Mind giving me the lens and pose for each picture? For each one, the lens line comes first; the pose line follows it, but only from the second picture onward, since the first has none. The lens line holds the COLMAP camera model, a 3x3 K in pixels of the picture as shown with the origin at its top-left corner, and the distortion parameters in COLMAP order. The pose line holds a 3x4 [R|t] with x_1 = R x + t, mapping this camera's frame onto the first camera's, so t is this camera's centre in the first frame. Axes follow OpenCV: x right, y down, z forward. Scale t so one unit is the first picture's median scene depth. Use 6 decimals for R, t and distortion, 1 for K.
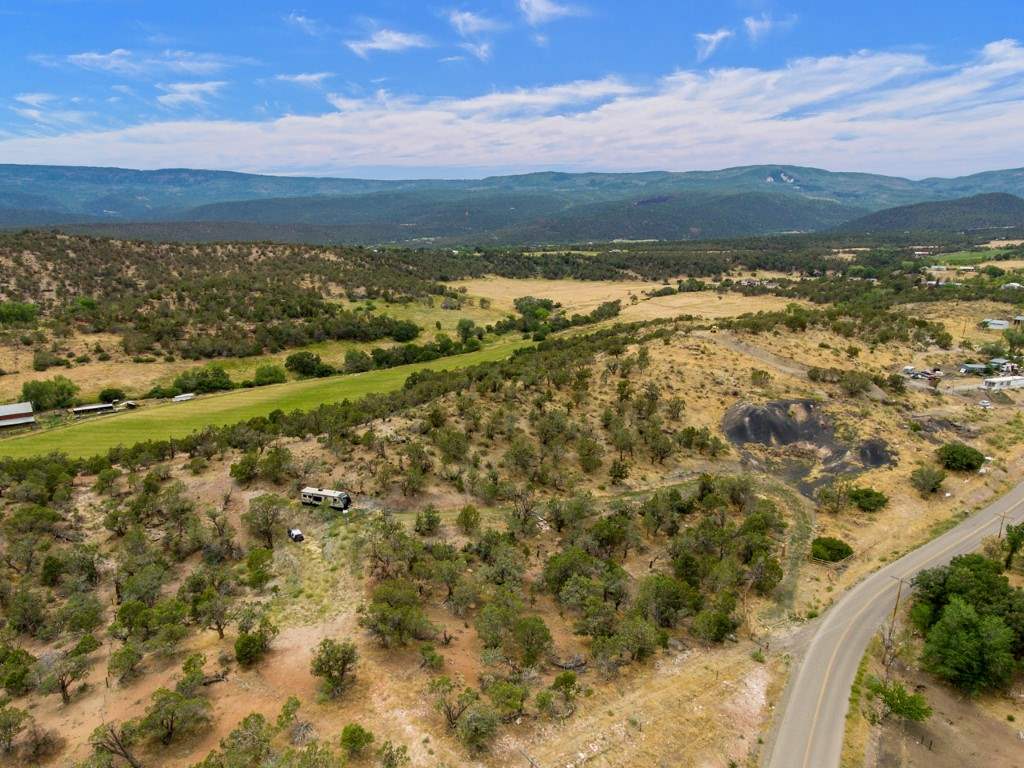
lens RADIAL K [[678.8, 0, 512.8], [0, 678.8, 437.4], [0, 0, 1]] dist [-0.010822, 0.009214]
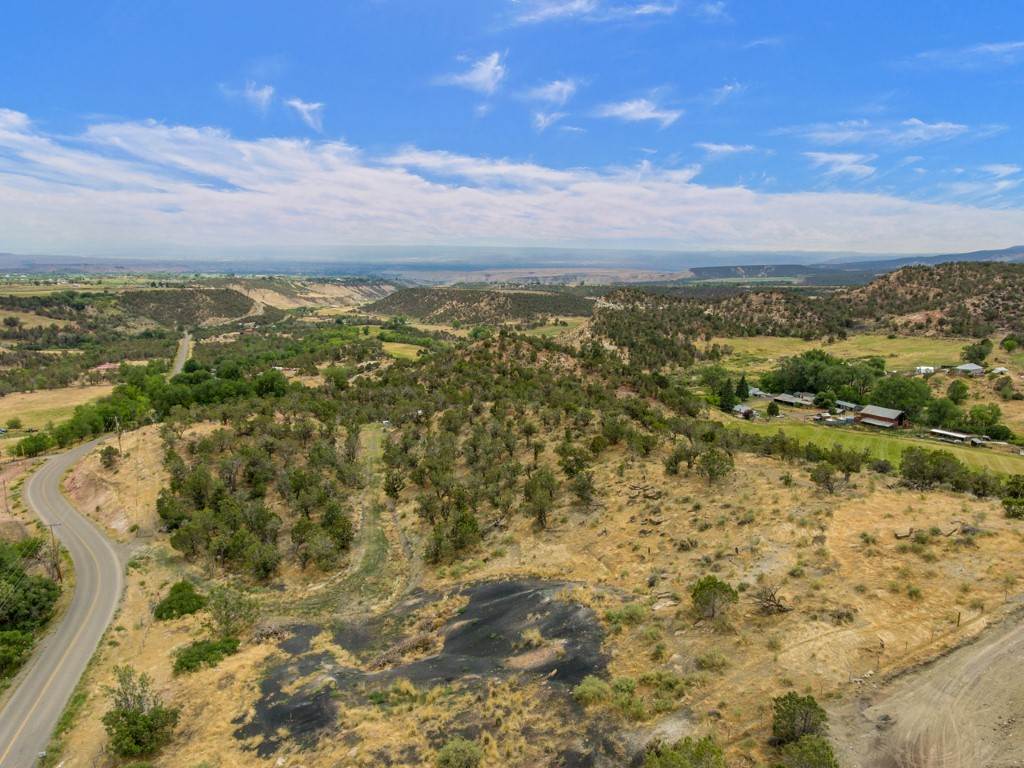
lens RADIAL K [[678.8, 0, 512.8], [0, 678.8, 437.4], [0, 0, 1]] dist [-0.010822, 0.009214]
pose [[-0.275761, 0.217001, -0.936411, 0.354108], [-0.268066, 0.918173, 0.291717, -0.119950], [0.923091, 0.331465, -0.195026, 0.479394]]
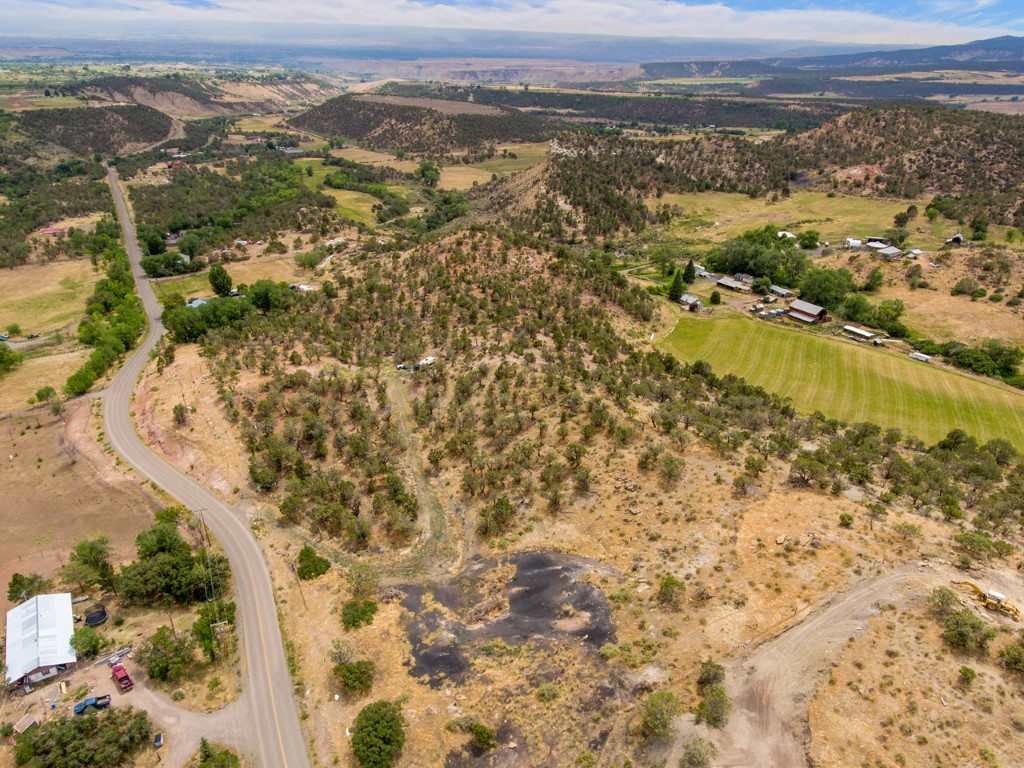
lens RADIAL K [[678.8, 0, 512.8], [0, 678.8, 437.4], [0, 0, 1]] dist [-0.010822, 0.009214]
pose [[-0.191793, 0.466423, -0.863519, 0.437208], [-0.286255, 0.815011, 0.503800, -0.239266], [0.938762, 0.343812, -0.022797, 0.420547]]
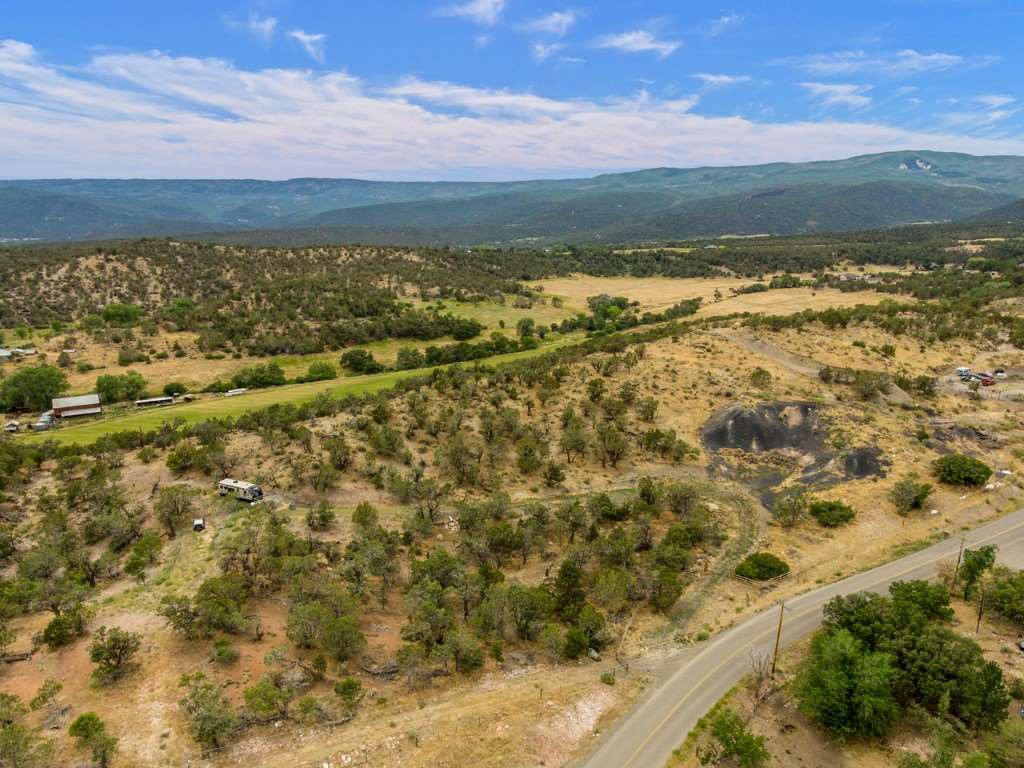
lens RADIAL K [[678.8, 0, 512.8], [0, 678.8, 437.4], [0, 0, 1]] dist [-0.010822, 0.009214]
pose [[0.987344, 0.023639, -0.156824, 0.090496], [-0.023555, 0.999720, 0.002392, -0.000534], [0.156837, 0.001332, 0.987624, 0.017320]]
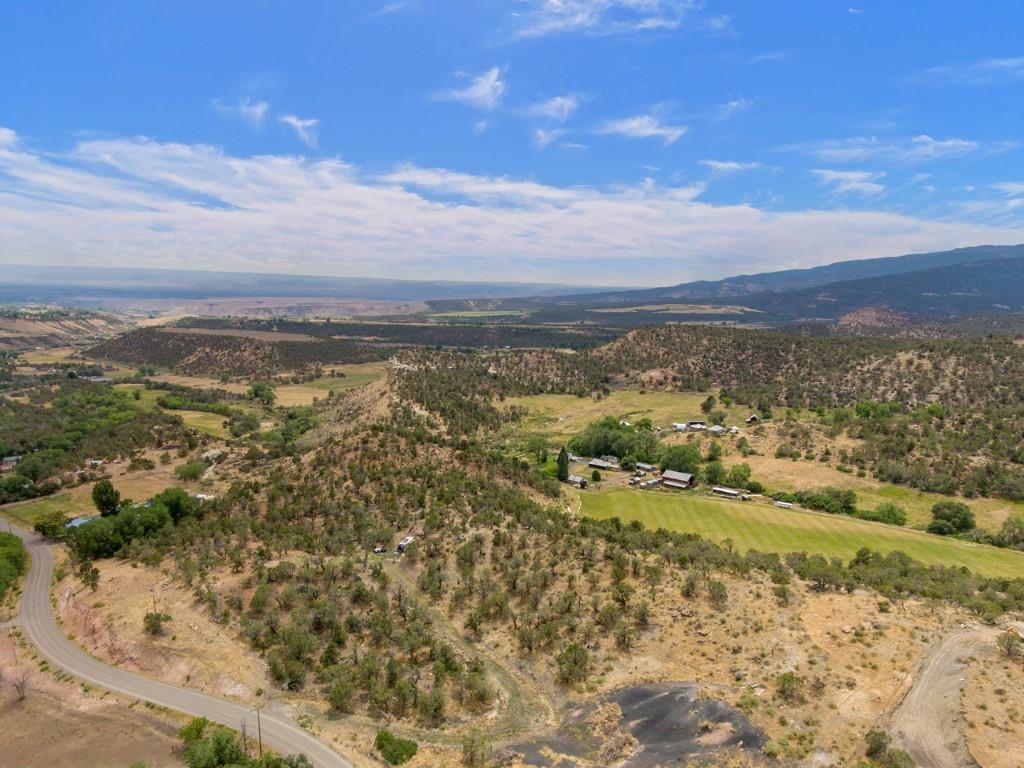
lens RADIAL K [[678.8, 0, 512.8], [0, 678.8, 437.4], [0, 0, 1]] dist [-0.010822, 0.009214]
pose [[0.105884, 0.186261, -0.976778, 0.481337], [-0.284703, 0.946856, 0.149693, -0.174656], [0.952750, 0.262242, 0.153285, 0.287373]]
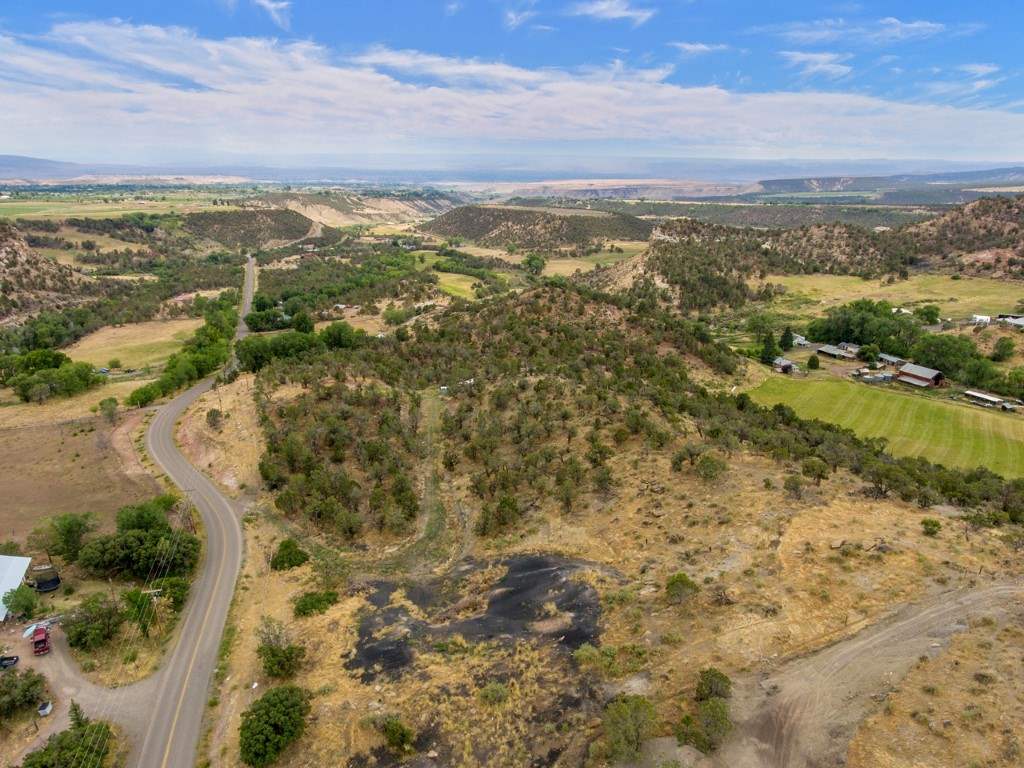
lens RADIAL K [[678.8, 0, 512.8], [0, 678.8, 437.4], [0, 0, 1]] dist [-0.010822, 0.009214]
pose [[-0.352645, 0.319376, -0.879568, 0.401341], [-0.263286, 0.868117, 0.420777, -0.177970], [0.897954, 0.379963, -0.222050, 0.485778]]
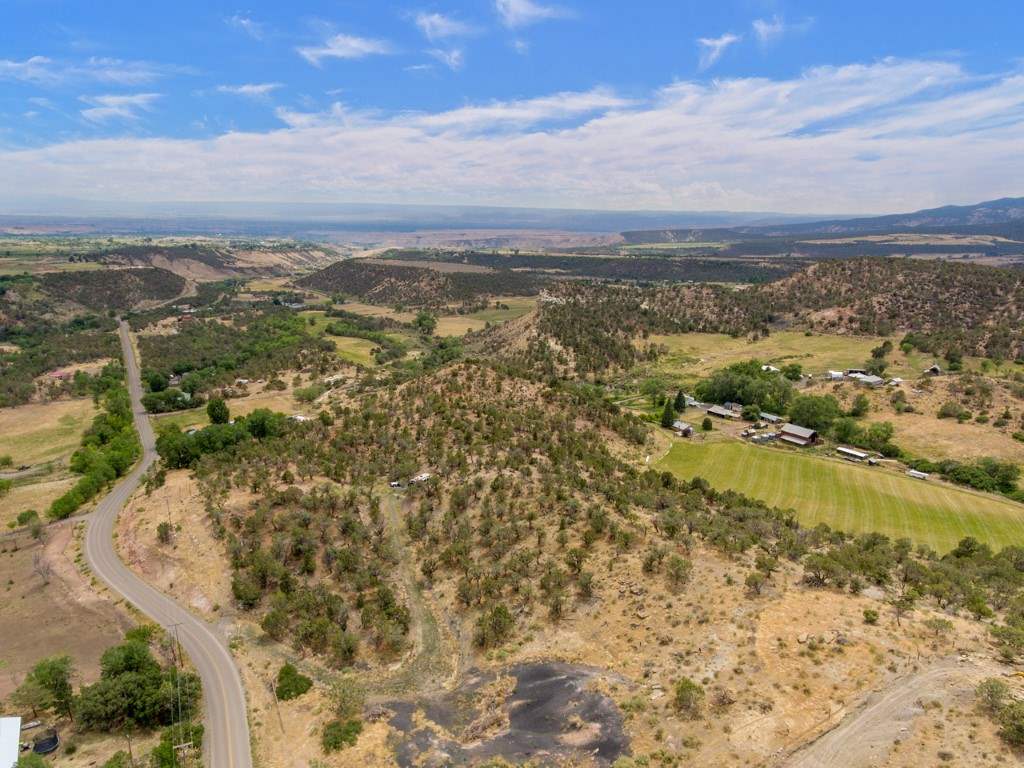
lens RADIAL K [[678.8, 0, 512.8], [0, 678.8, 437.4], [0, 0, 1]] dist [-0.010822, 0.009214]
pose [[-0.179445, 0.275310, -0.944459, 0.436290], [-0.277174, 0.907001, 0.317054, -0.211691], [0.943914, 0.318674, -0.086448, 0.427253]]
